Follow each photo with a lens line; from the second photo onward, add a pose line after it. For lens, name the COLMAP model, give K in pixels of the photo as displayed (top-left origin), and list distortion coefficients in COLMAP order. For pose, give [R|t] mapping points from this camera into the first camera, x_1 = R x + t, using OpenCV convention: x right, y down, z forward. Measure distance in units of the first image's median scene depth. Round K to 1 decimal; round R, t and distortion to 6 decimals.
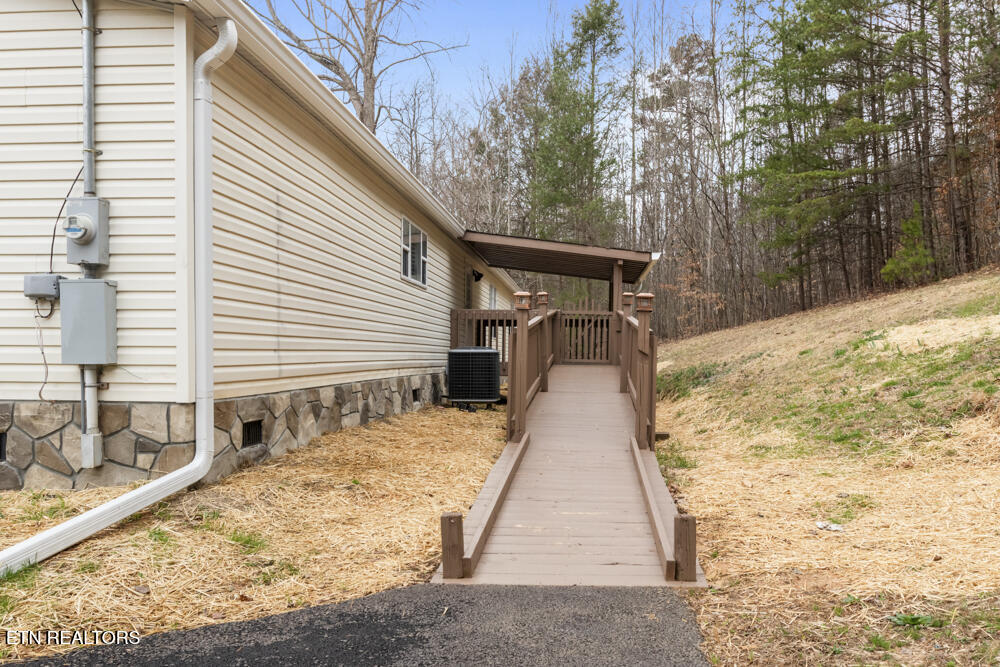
lens RADIAL K [[774.0, 0, 572.6], [0, 774.0, 334.7], [0, 0, 1]] dist [0.006560, 0.002336]
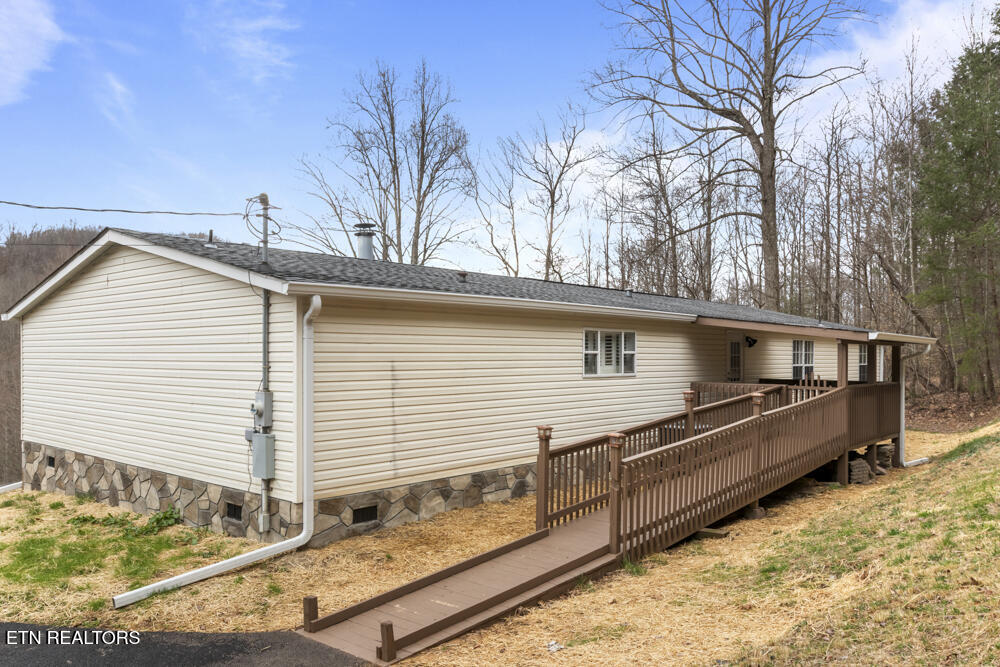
lens RADIAL K [[729.8, 0, 520.4], [0, 729.8, 327.9], [0, 0, 1]] dist [-0.010398, 0.000485]
pose [[0.817377, -0.024409, -0.575586, 0.943121], [0.002141, 0.999224, -0.039334, -0.258391], [0.576100, 0.030918, 0.816794, -0.125638]]
